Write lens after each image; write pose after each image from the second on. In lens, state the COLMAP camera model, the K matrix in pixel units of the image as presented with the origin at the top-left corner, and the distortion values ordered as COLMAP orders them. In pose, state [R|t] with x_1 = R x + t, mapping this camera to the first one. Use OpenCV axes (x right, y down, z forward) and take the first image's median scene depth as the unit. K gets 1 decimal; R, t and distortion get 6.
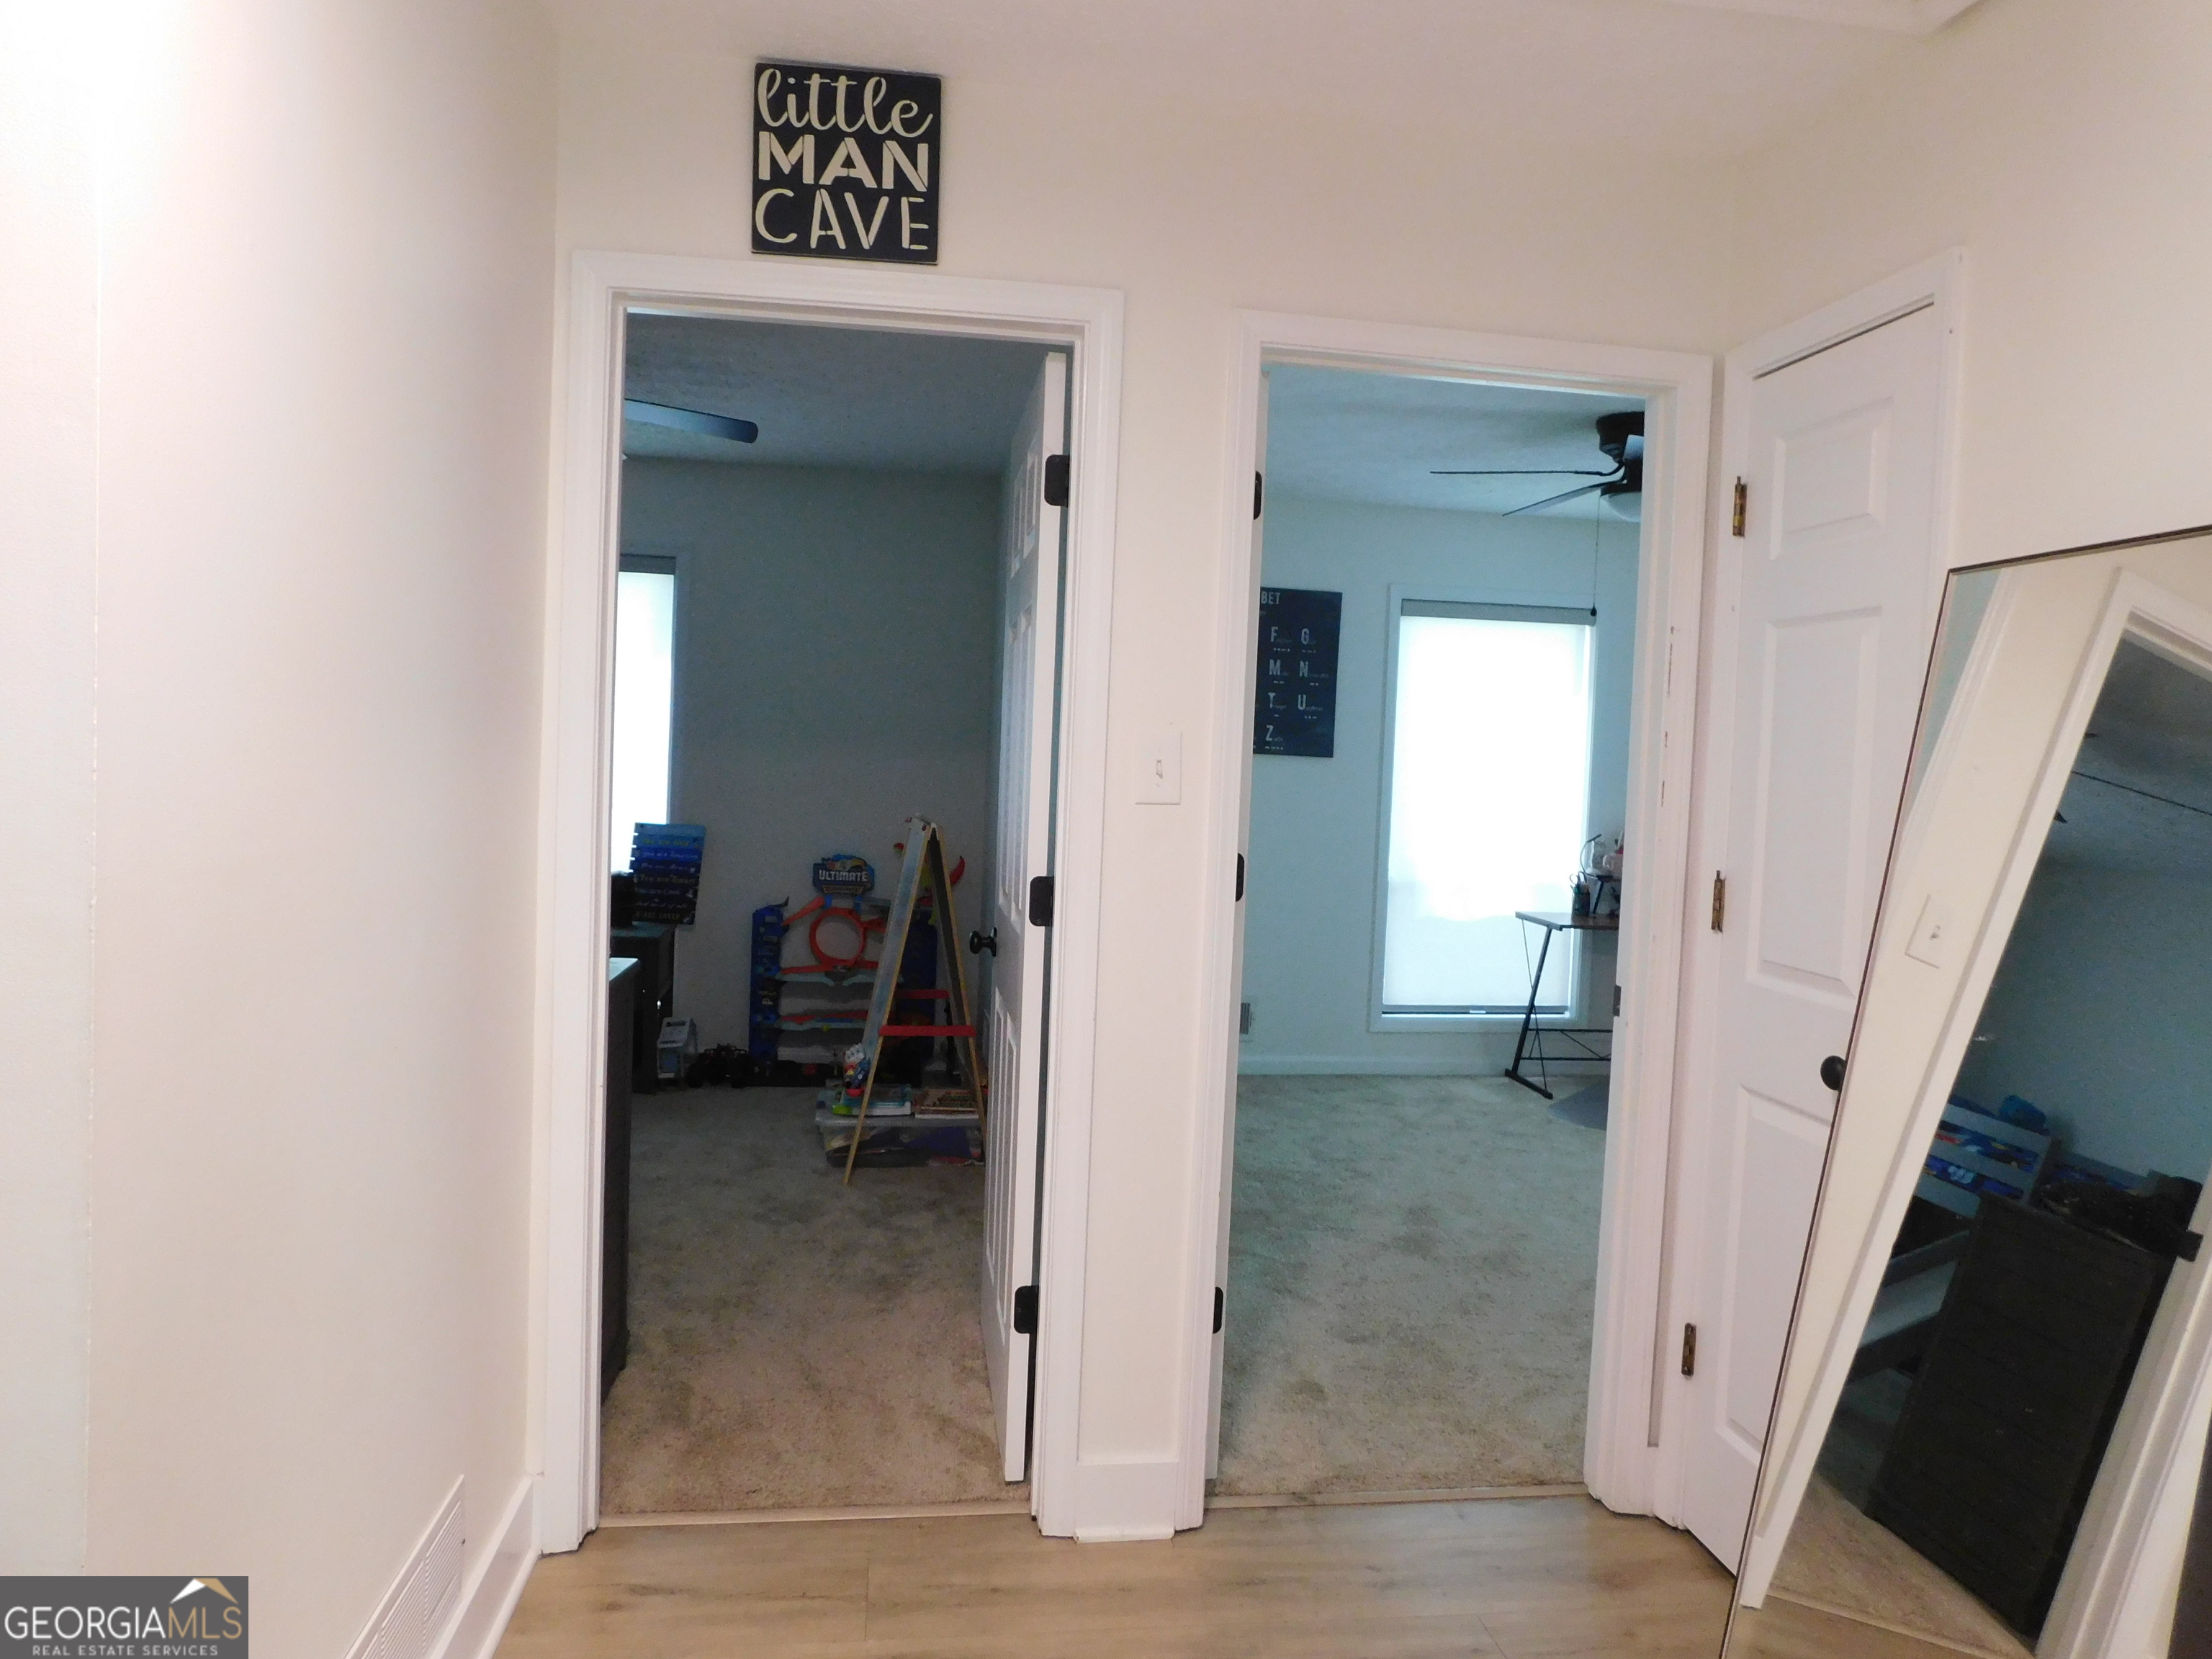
lens RADIAL K [[1470.7, 0, 1109.4], [0, 1470.7, 829.2], [0, 0, 1]] dist [-0.039673, 0.019004]
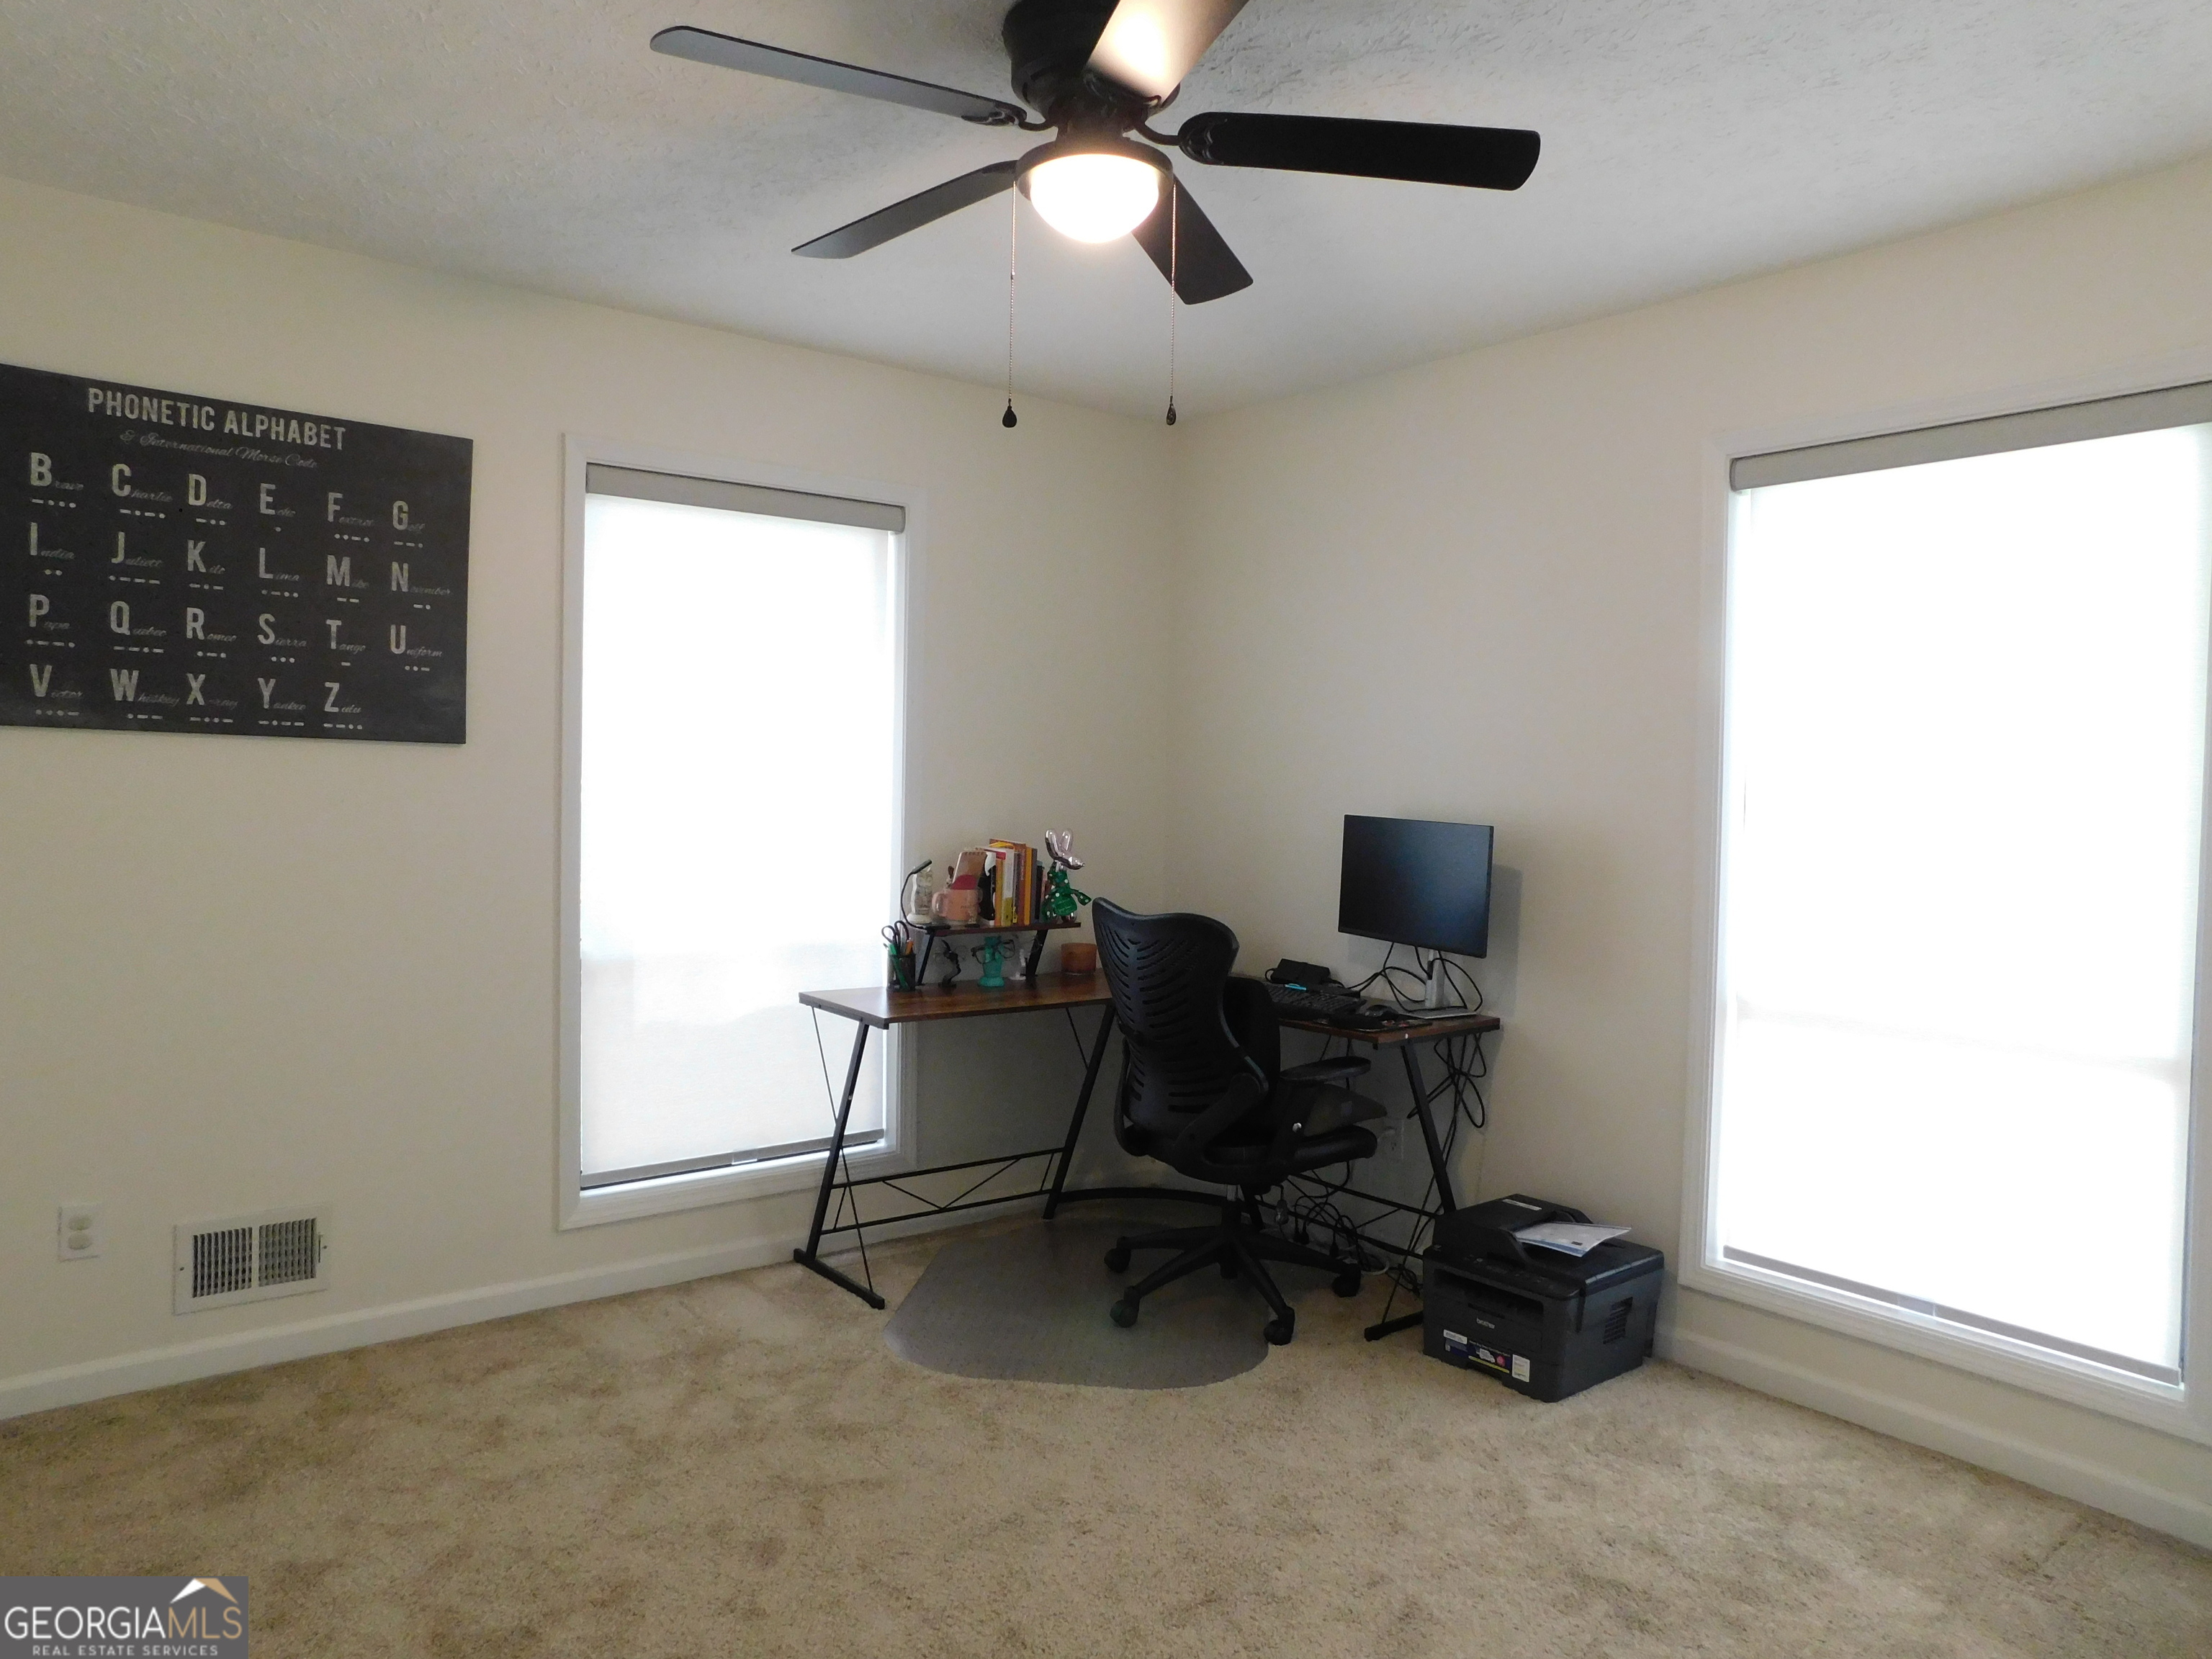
lens RADIAL K [[1470.7, 0, 1115.7], [0, 1470.7, 827.0], [0, 0, 1]] dist [-0.039673, 0.019004]
pose [[0.857702, -0.036958, 0.512817, 0.080067], [0.042493, 0.999096, 0.000932, -0.008219], [-0.512388, 0.020992, 0.858497, 0.413068]]
